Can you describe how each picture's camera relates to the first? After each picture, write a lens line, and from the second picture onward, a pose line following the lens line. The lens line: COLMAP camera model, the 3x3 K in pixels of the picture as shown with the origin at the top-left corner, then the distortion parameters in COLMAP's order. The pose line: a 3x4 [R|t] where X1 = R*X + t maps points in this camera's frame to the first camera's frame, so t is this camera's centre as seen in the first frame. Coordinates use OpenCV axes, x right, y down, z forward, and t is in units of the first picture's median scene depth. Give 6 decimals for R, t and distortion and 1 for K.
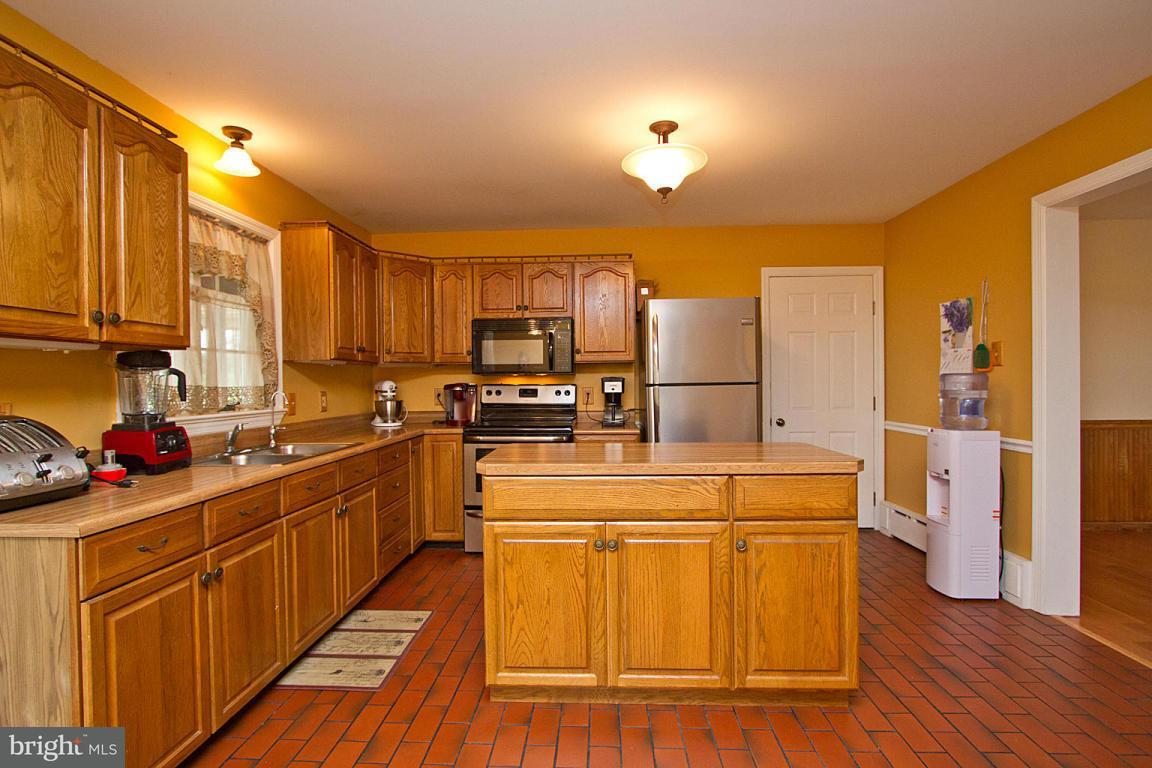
lens RADIAL K [[561.6, 0, 587.5], [0, 561.6, 385.8], [0, 0, 1]] dist [-0.022985, 0.004704]
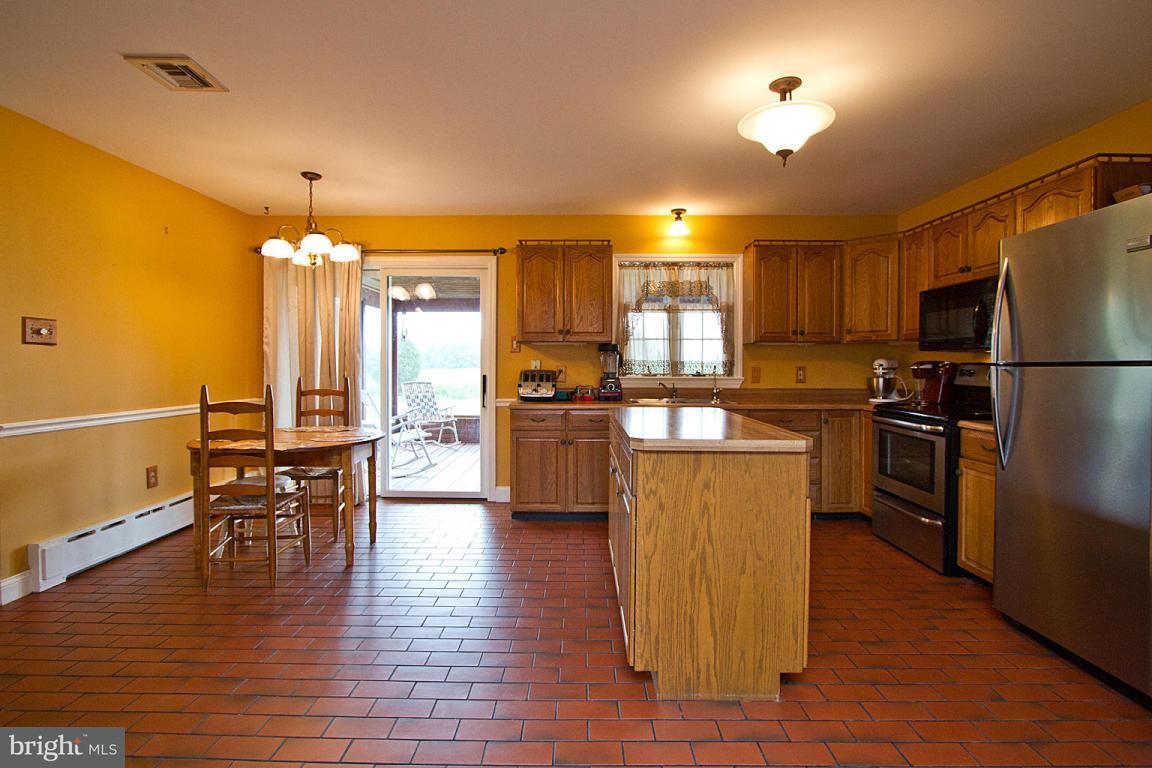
lens RADIAL K [[561.6, 0, 564.6], [0, 561.6, 369.0], [0, 0, 1]] dist [-0.022985, 0.004704]
pose [[-0.013655, 0.021781, -0.999670, 1.102856], [-0.012959, 0.999675, 0.021959, -0.007524], [0.999823, 0.013255, -0.013368, 0.682871]]
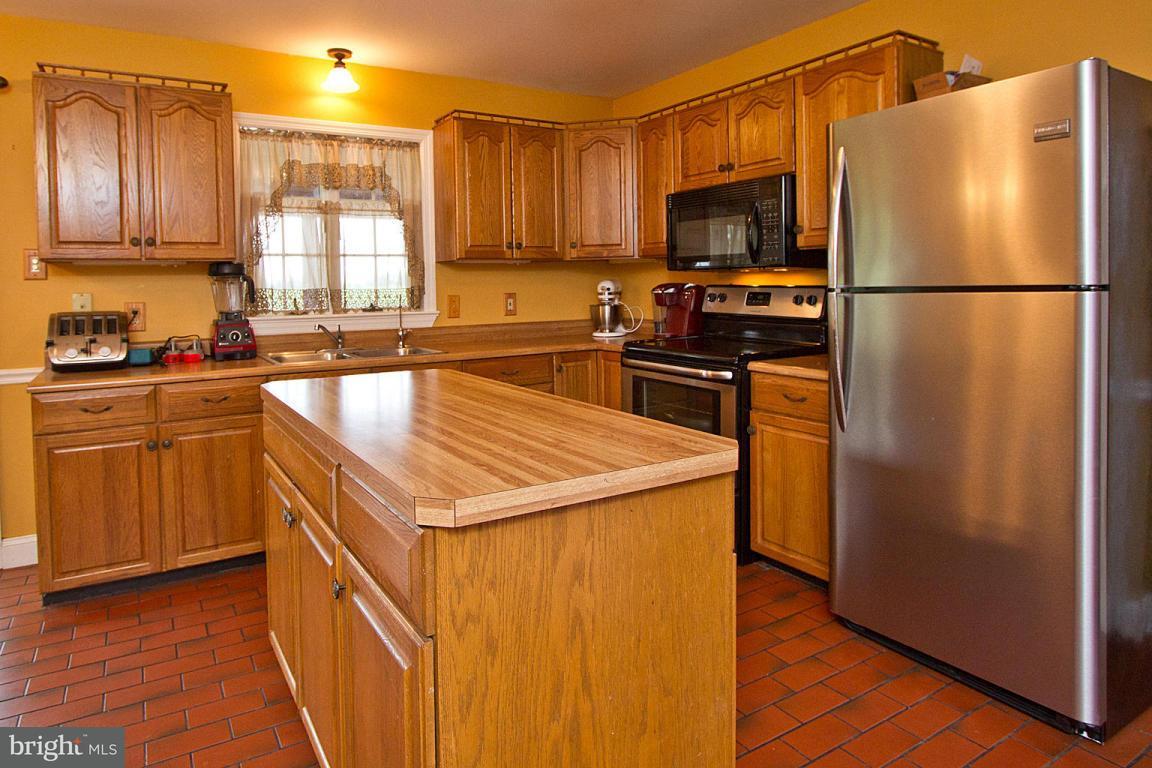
lens RADIAL K [[682.1, 0, 514.0], [0, 682.1, 300.6], [0, 0, 1]] dist [-0.021933, 0.004116]
pose [[0.501714, 0.026574, -0.864625, 0.693181], [0.002403, 0.999481, 0.032114, -0.018897], [0.865030, -0.018190, 0.501390, 0.625052]]
